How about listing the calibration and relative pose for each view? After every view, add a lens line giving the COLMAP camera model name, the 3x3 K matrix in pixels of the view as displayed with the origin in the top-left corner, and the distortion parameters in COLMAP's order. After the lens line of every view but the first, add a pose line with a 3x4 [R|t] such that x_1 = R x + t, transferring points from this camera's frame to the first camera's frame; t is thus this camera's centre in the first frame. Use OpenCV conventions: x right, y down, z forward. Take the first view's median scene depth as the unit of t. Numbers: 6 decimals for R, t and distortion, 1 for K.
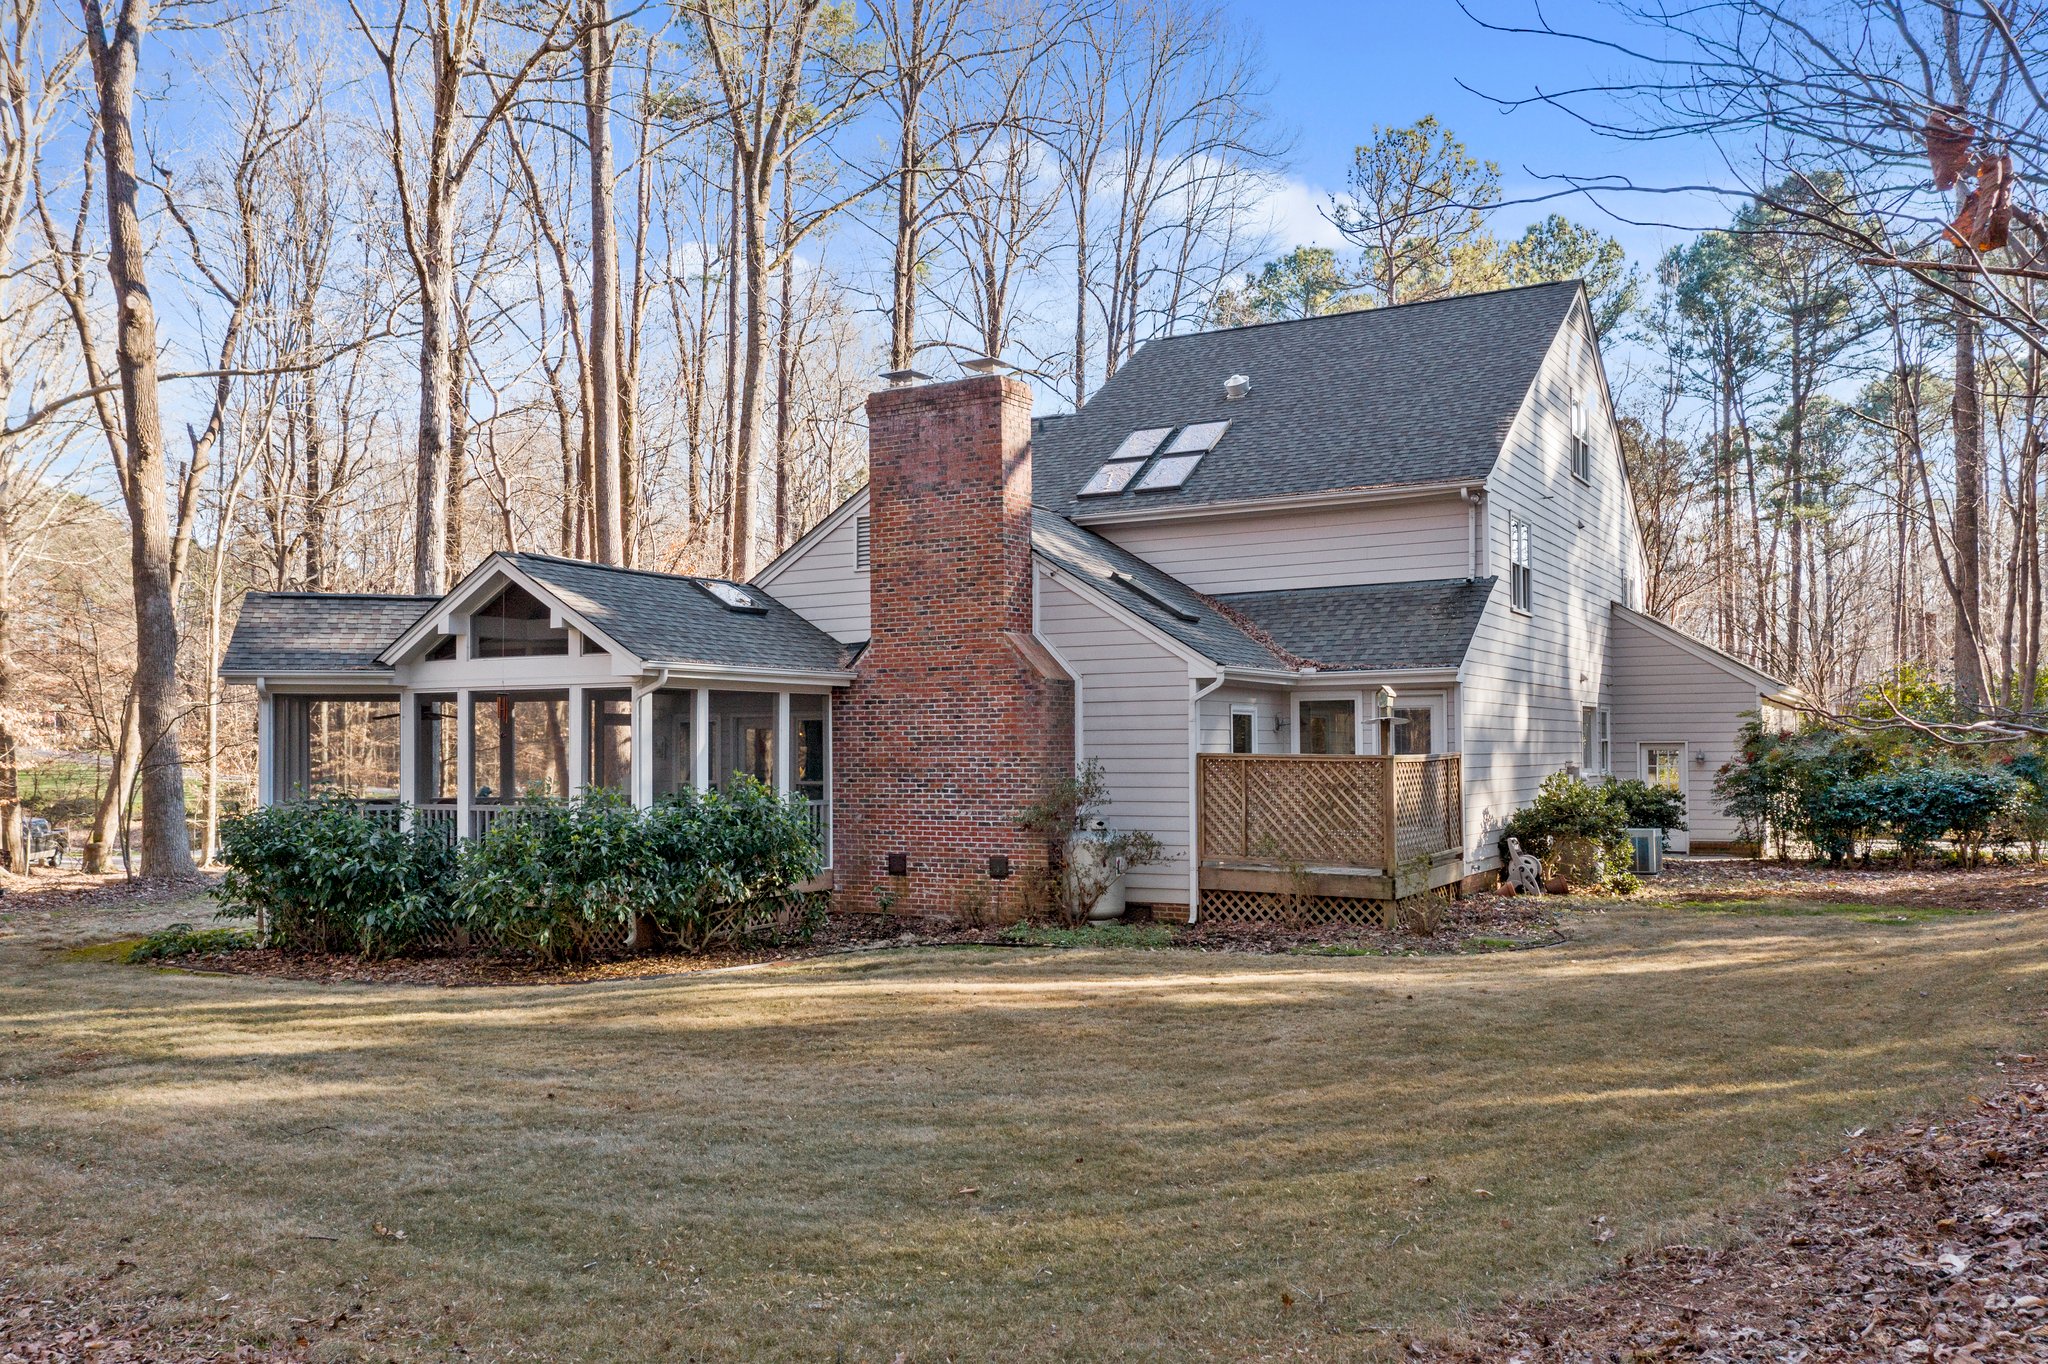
lens RADIAL K [[1660.4, 0, 1031.3], [0, 1660.4, 704.4], [0, 0, 1]] dist [-0.008486, -0.003593]
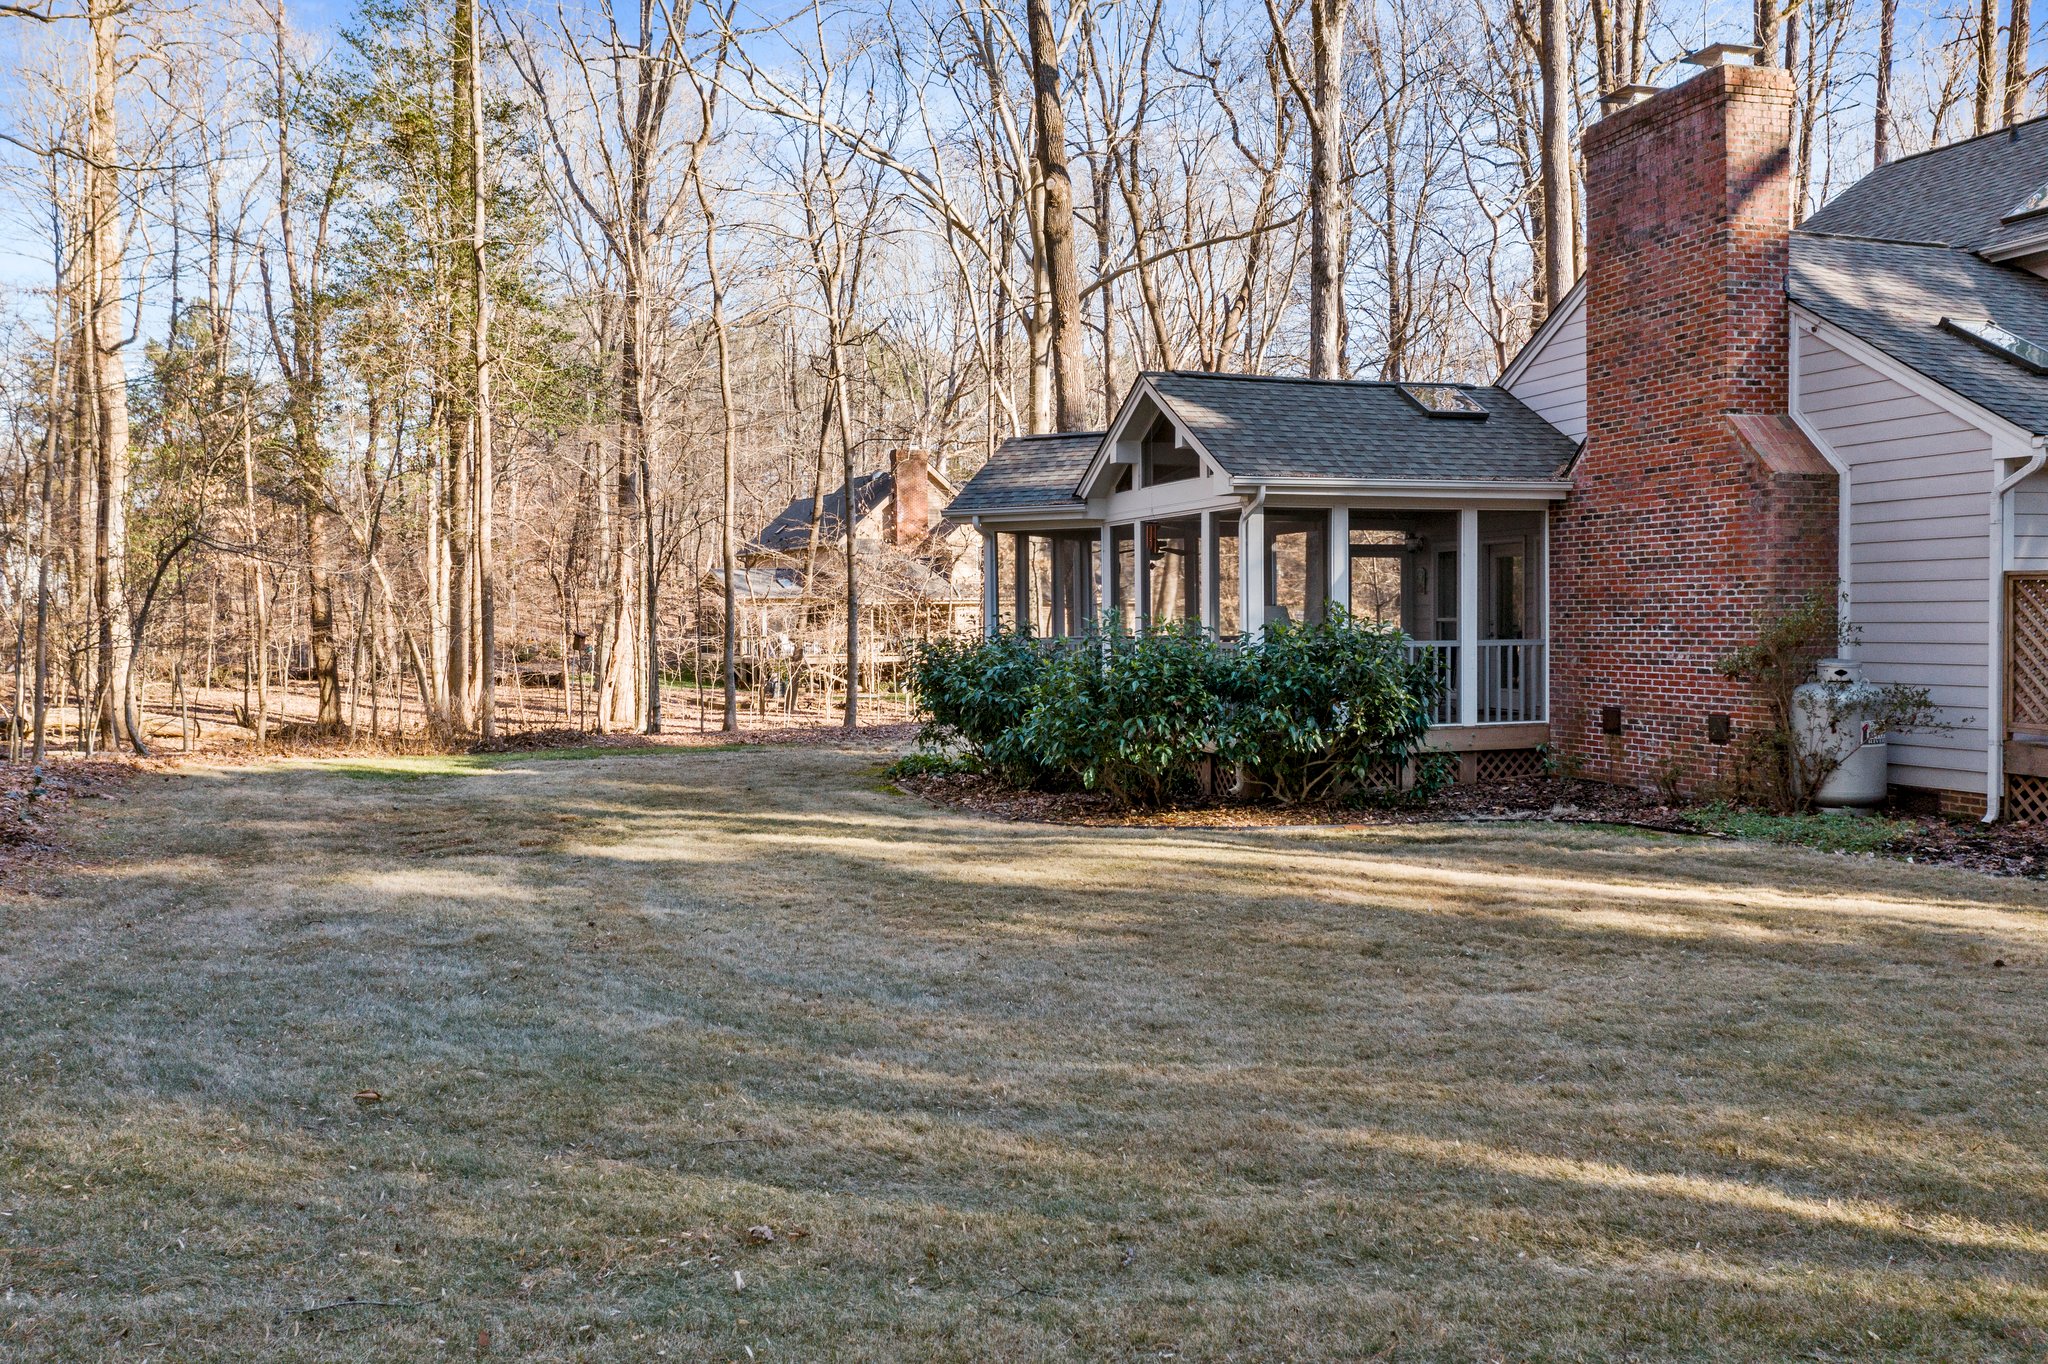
lens RADIAL K [[1643.7, 0, 1015.5], [0, 1643.7, 667.8], [0, 0, 1]] dist [-0.005425, 0.008656]
pose [[0.737719, 0.019869, -0.674815, 0.235887], [0.023118, 0.998237, 0.054665, 0.021238], [0.674712, -0.055928, 0.735959, 0.224612]]
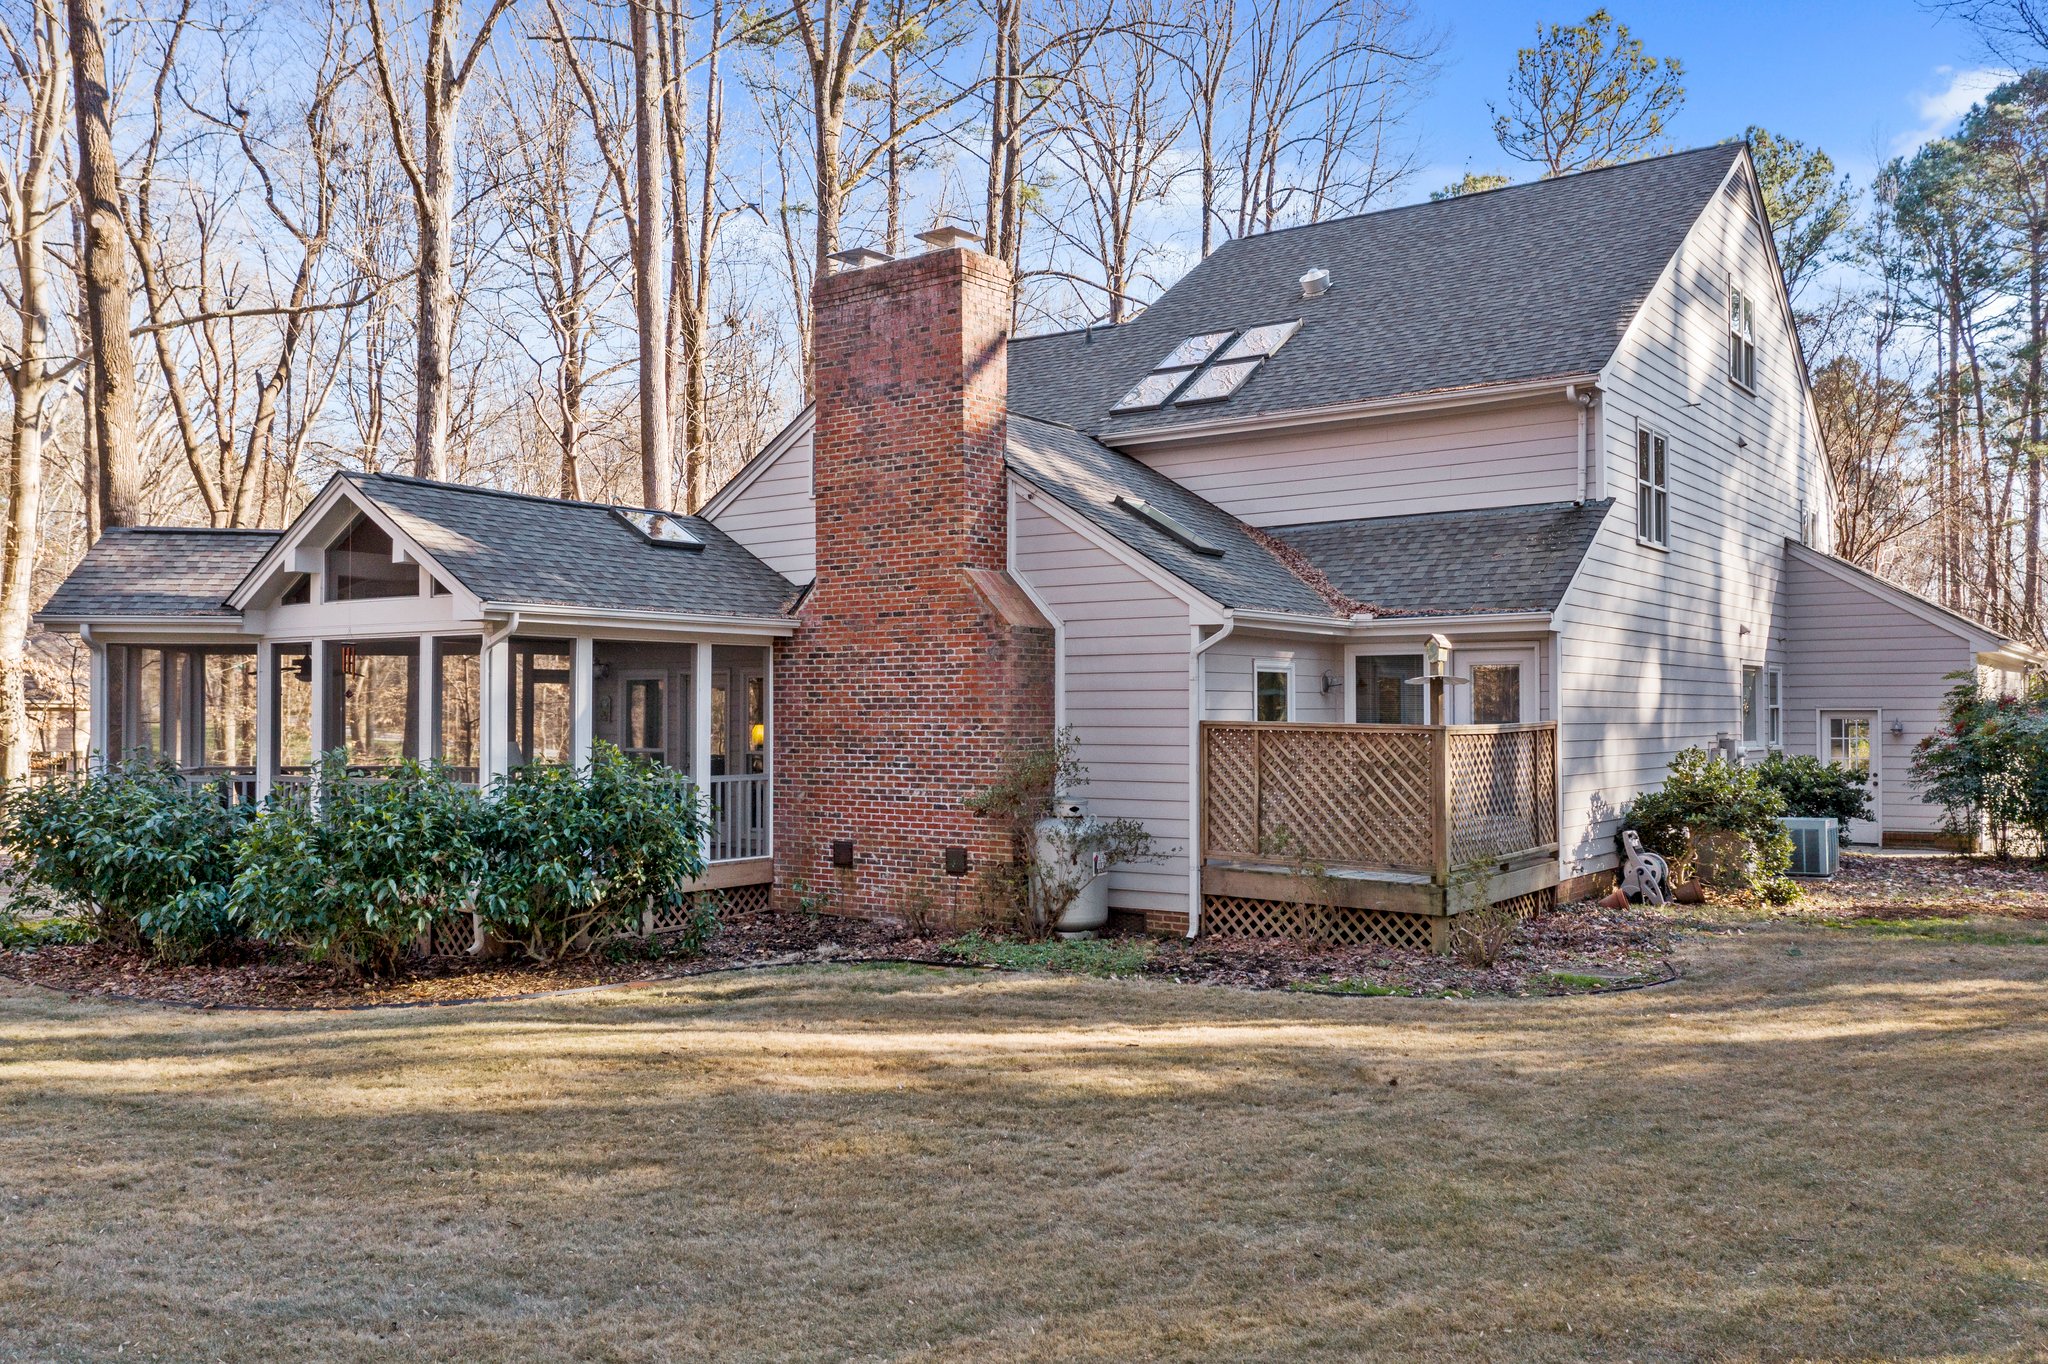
lens RADIAL K [[1650.4, 0, 1028.1], [0, 1650.4, 680.7], [0, 0, 1]] dist [-0.009600, 0.006803]
pose [[0.993057, 0.003557, -0.117579, 0.103186], [-0.002585, 0.999961, 0.008417, 0.003834], [0.117604, -0.008055, 0.993028, 0.202054]]
